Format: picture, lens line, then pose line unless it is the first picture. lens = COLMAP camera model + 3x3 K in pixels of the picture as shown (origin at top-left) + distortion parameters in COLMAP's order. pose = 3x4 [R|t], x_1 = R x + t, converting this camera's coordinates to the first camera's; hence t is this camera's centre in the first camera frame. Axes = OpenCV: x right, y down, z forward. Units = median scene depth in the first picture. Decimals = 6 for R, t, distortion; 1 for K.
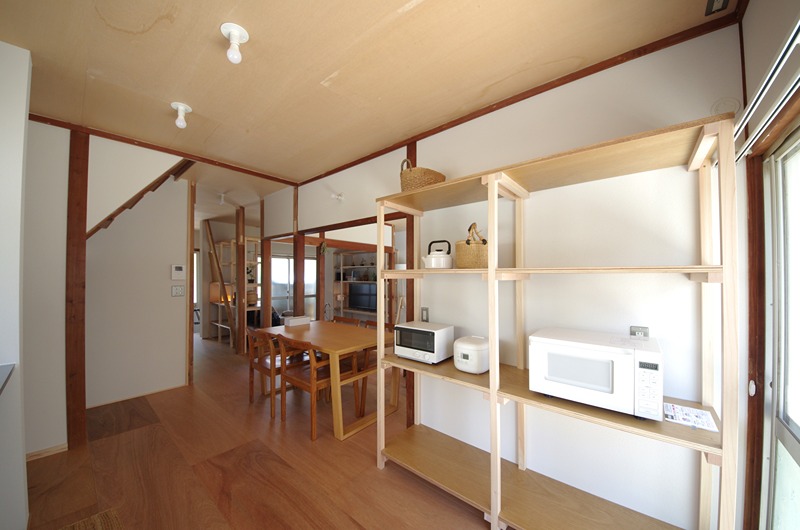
lens RADIAL K [[276.3, 0, 396.9], [0, 276.3, 272.5], [0, 0, 1]] dist [0.001040, -0.011534]
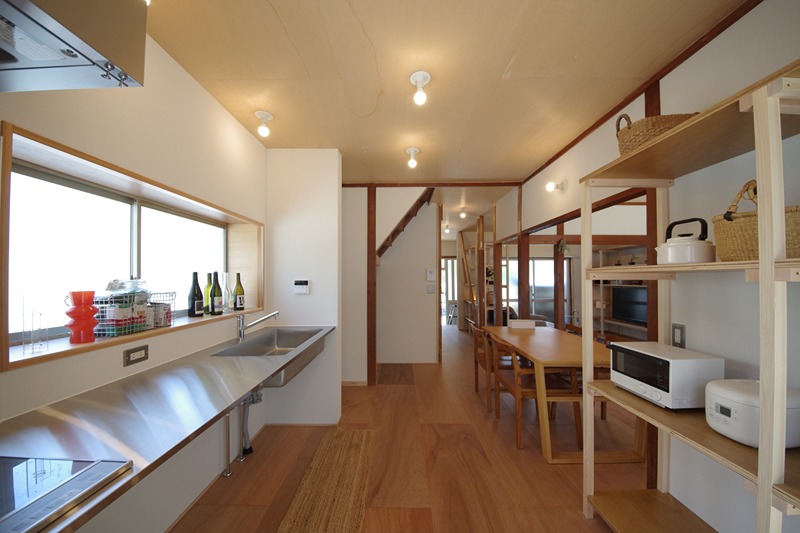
lens RADIAL K [[276.3, 0, 396.9], [0, 276.3, 274.0], [0, 0, 1]] dist [0.001040, -0.011534]
pose [[0.633575, -0.012436, -0.773581, 0.177630], [0.009199, 0.999921, -0.008540, 0.007086], [0.773626, -0.001706, 0.633640, 0.072949]]
